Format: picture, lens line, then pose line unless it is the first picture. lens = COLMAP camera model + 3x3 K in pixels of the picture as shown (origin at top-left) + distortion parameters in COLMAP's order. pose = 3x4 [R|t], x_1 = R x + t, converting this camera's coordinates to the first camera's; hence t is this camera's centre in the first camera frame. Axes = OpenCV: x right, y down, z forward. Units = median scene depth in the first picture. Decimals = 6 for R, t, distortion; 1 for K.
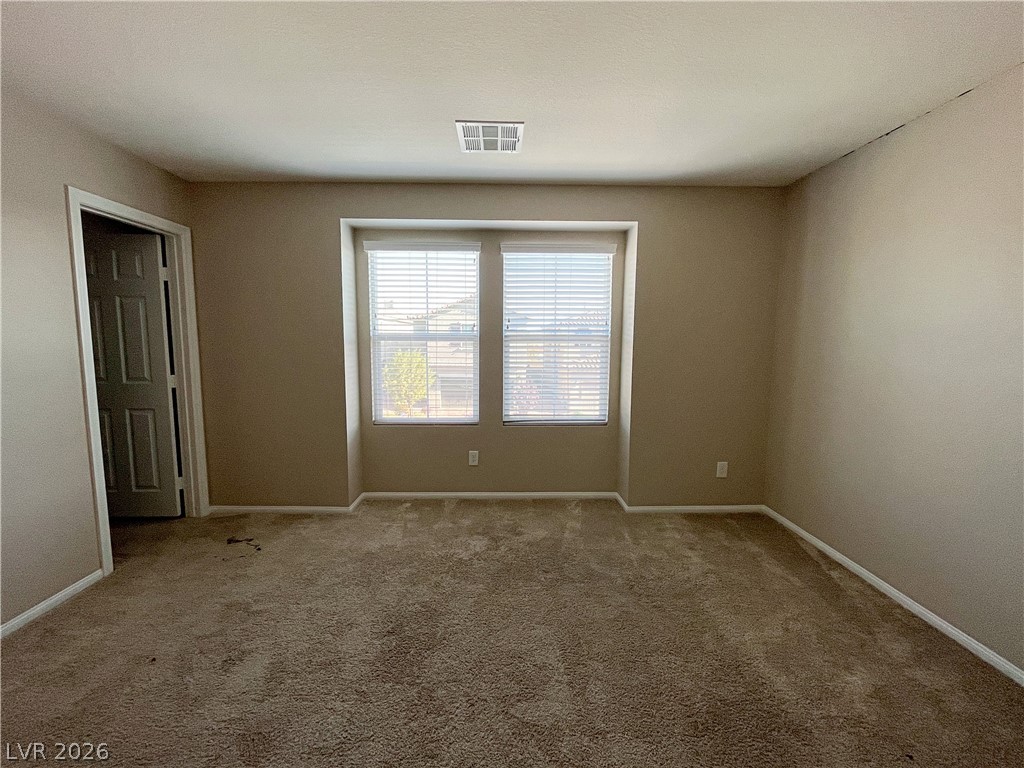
lens RADIAL K [[413.0, 0, 514.4], [0, 413.0, 380.0], [0, 0, 1]] dist [-0.003453, -0.000154]
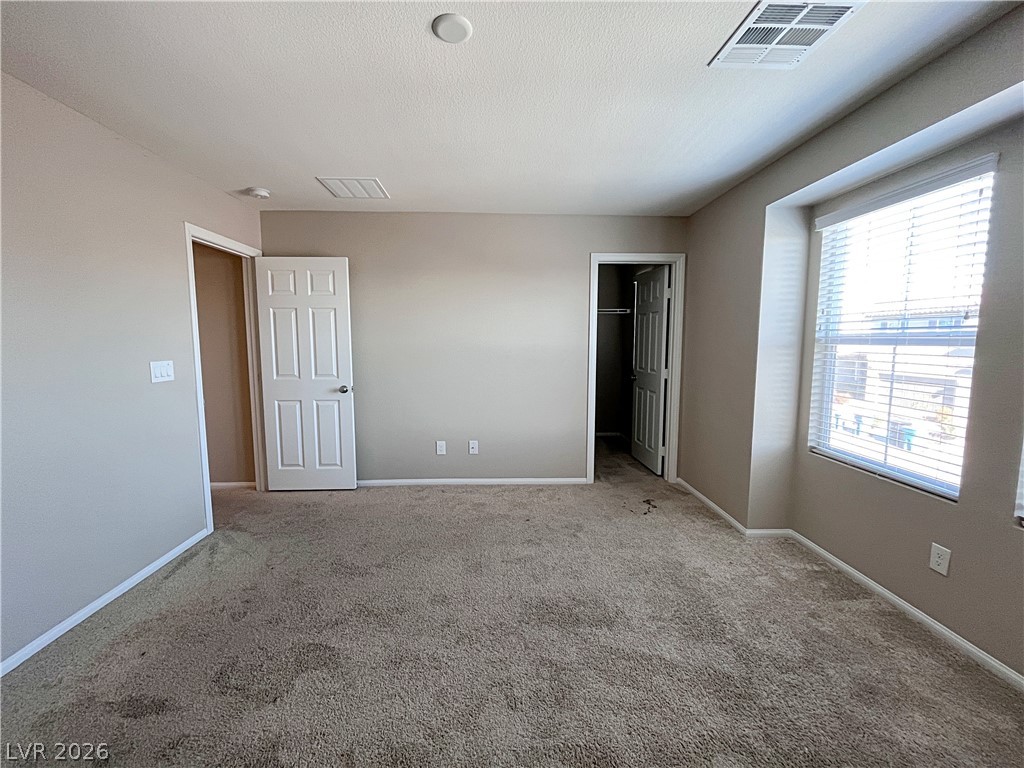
lens RADIAL K [[413.0, 0, 511.6], [0, 413.0, 385.0], [0, 0, 1]] dist [-0.003453, -0.000154]
pose [[0.022266, 0.101987, -0.994537, 0.504181], [-0.102357, 0.989788, 0.099208, -0.044470], [0.994498, 0.099589, 0.032478, 0.482336]]
